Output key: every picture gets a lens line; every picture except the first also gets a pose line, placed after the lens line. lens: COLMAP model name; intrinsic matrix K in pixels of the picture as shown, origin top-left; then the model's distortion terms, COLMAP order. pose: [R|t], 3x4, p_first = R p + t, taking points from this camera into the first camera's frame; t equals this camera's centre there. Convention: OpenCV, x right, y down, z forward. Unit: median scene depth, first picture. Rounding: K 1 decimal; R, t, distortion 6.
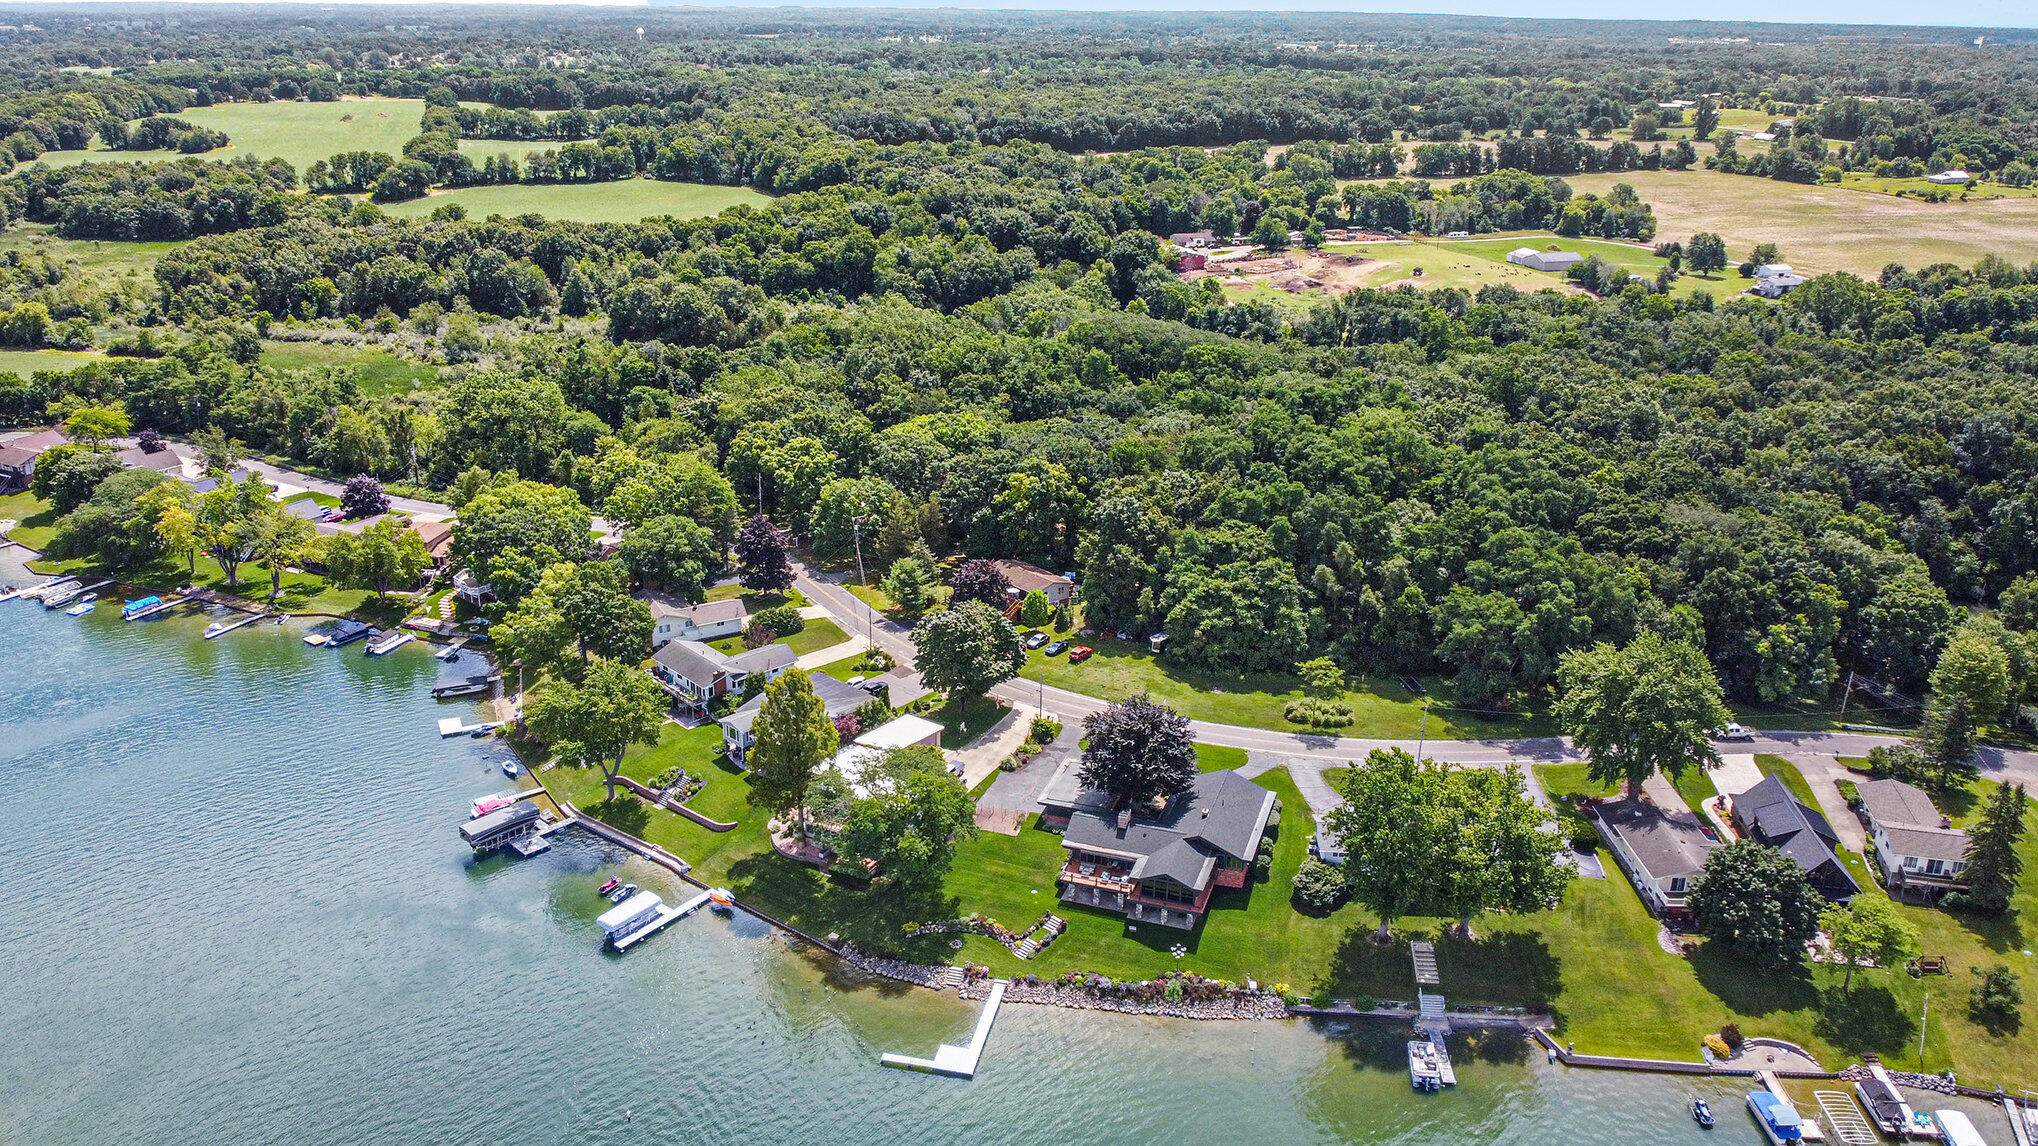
lens RADIAL K [[1560.8, 0, 1019.0], [0, 1560.8, 573.0], [0, 0, 1]] dist [0.000853, 0.009080]
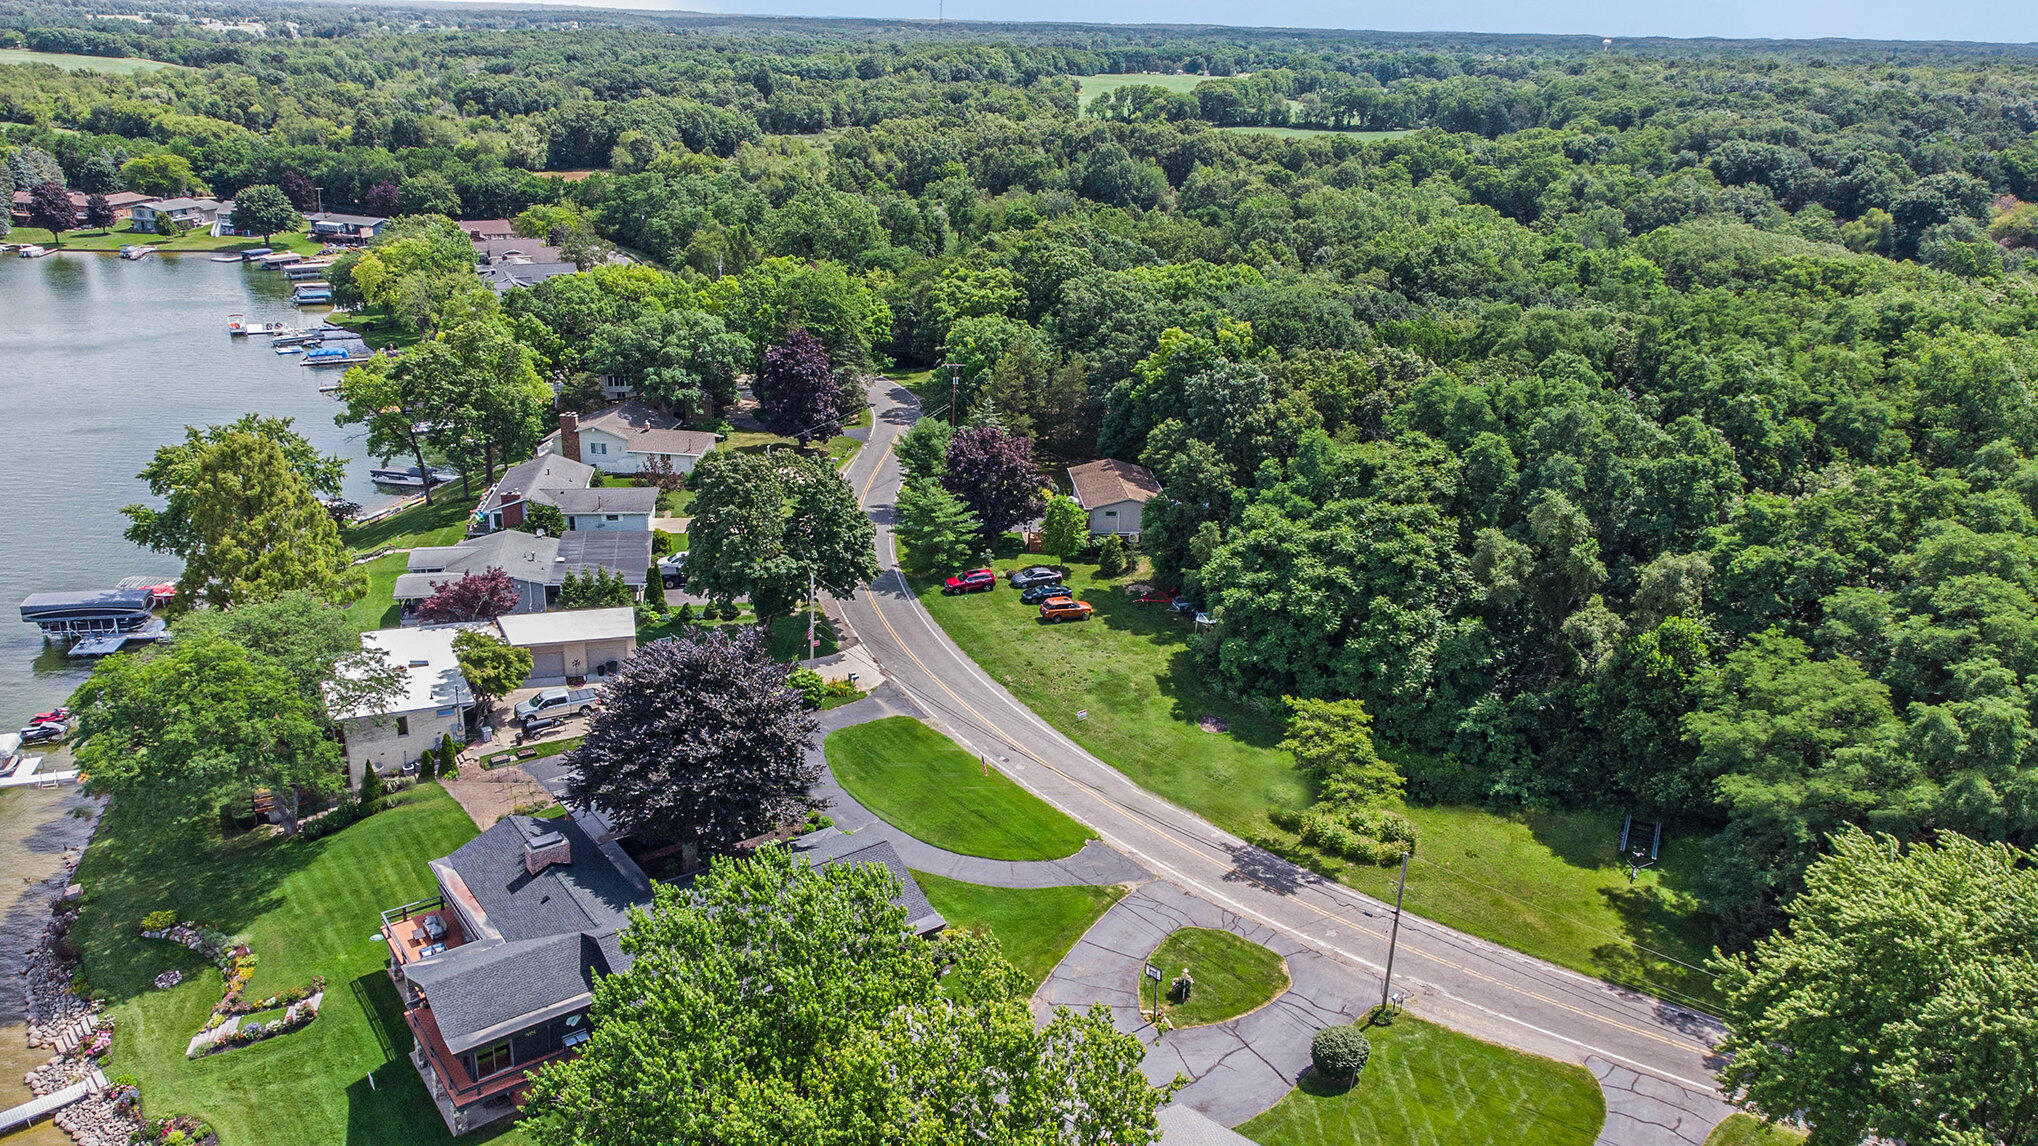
lens RADIAL K [[1560.8, 0, 1019.0], [0, 1560.8, 573.0], [0, 0, 1]] dist [0.000853, 0.009080]
pose [[0.818966, 0.208181, -0.534748, 0.144021], [-0.221908, 0.974270, 0.039439, 0.008946], [0.529200, 0.086366, 0.844090, 0.232734]]
